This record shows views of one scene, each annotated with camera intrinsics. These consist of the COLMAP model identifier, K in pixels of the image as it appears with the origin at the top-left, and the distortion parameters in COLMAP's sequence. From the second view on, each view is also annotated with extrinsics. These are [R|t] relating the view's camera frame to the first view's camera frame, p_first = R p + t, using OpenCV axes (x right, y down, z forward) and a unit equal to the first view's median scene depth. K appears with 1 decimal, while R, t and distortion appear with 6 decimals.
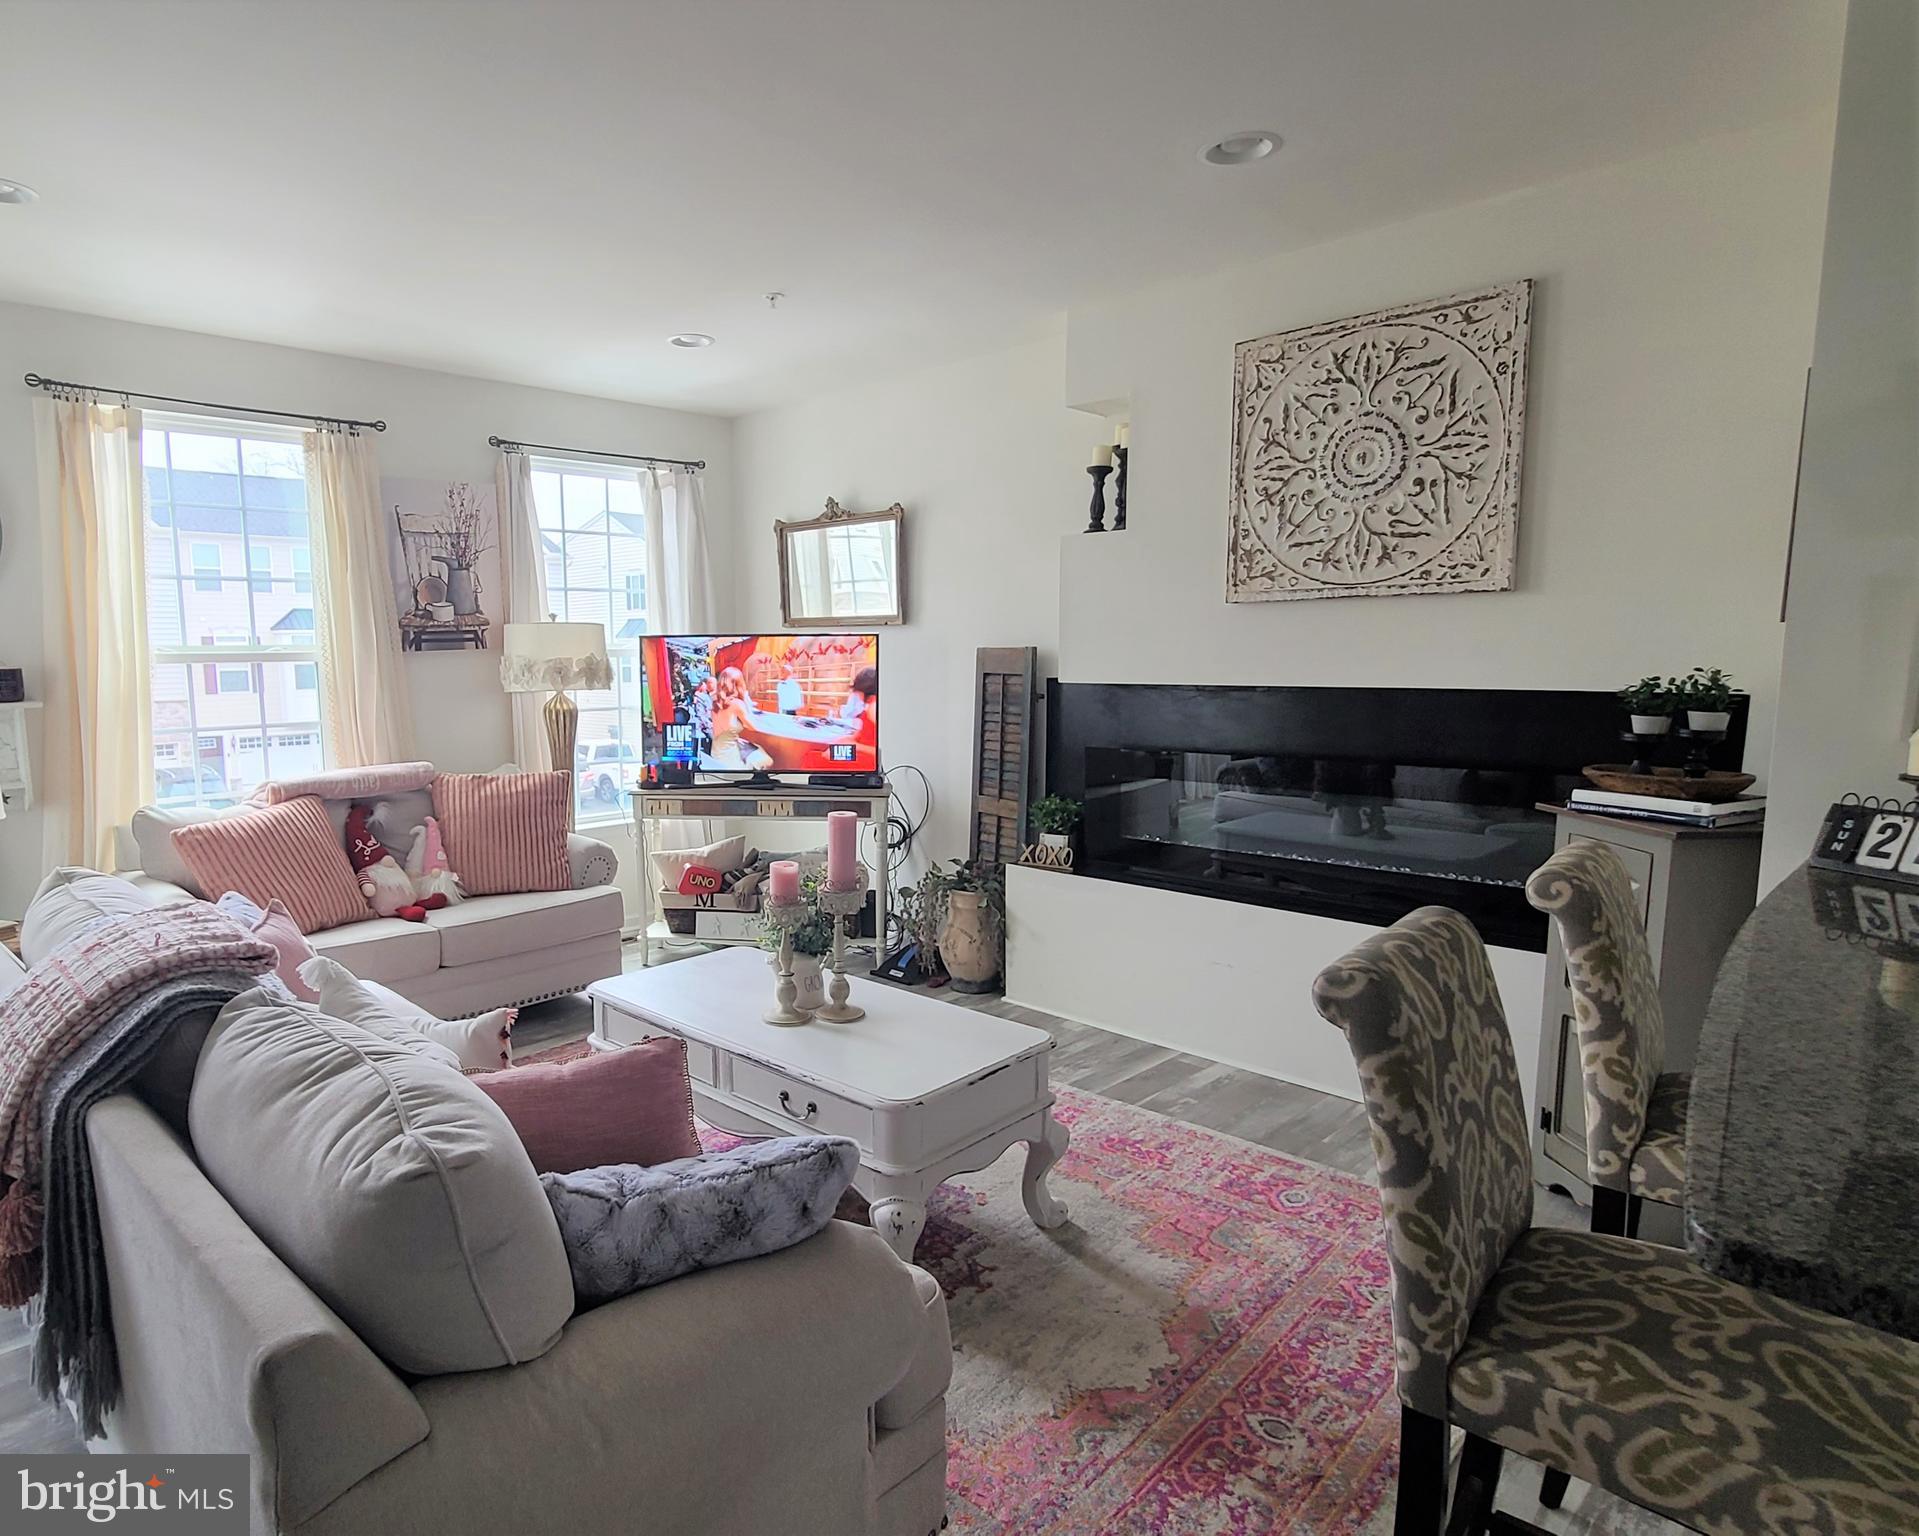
lens RADIAL K [[1080.8, 0, 960.6], [0, 1080.8, 782.8], [0, 0, 1]] dist [0.001894, 0.000153]
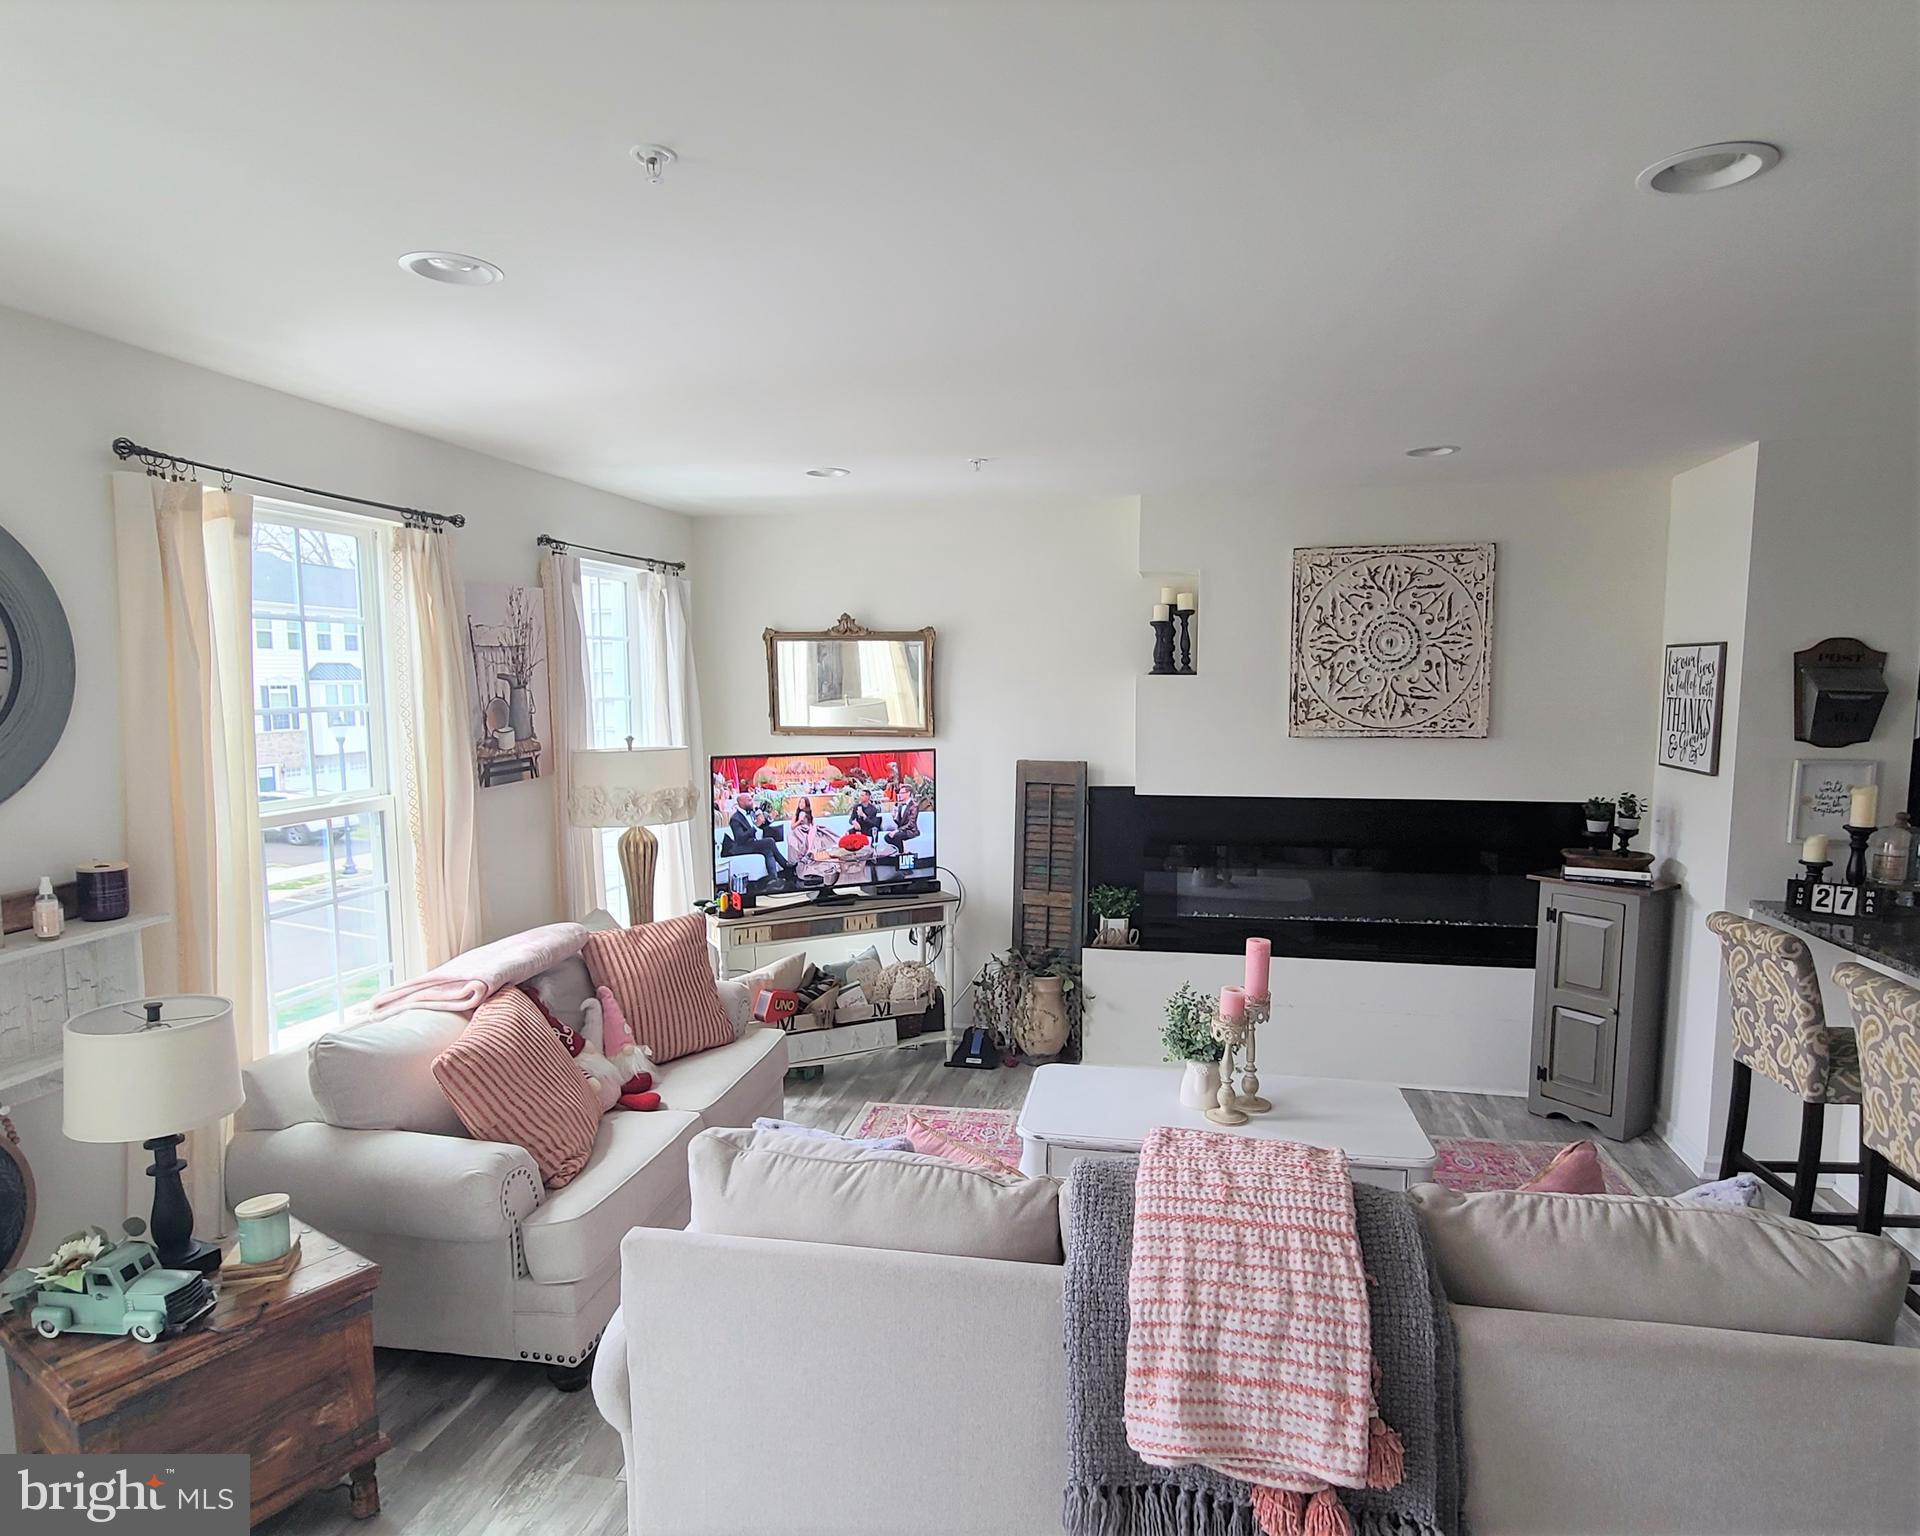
lens RADIAL K [[1038.1, 0, 960.0], [0, 1038.1, 768.0], [0, 0, 1]] dist [0.000585, -0.000262]
pose [[0.824325, -0.038450, 0.564809, -0.794815], [0.055042, 0.998407, -0.012364, -0.129838], [-0.563435, 0.041281, 0.825129, 0.160591]]
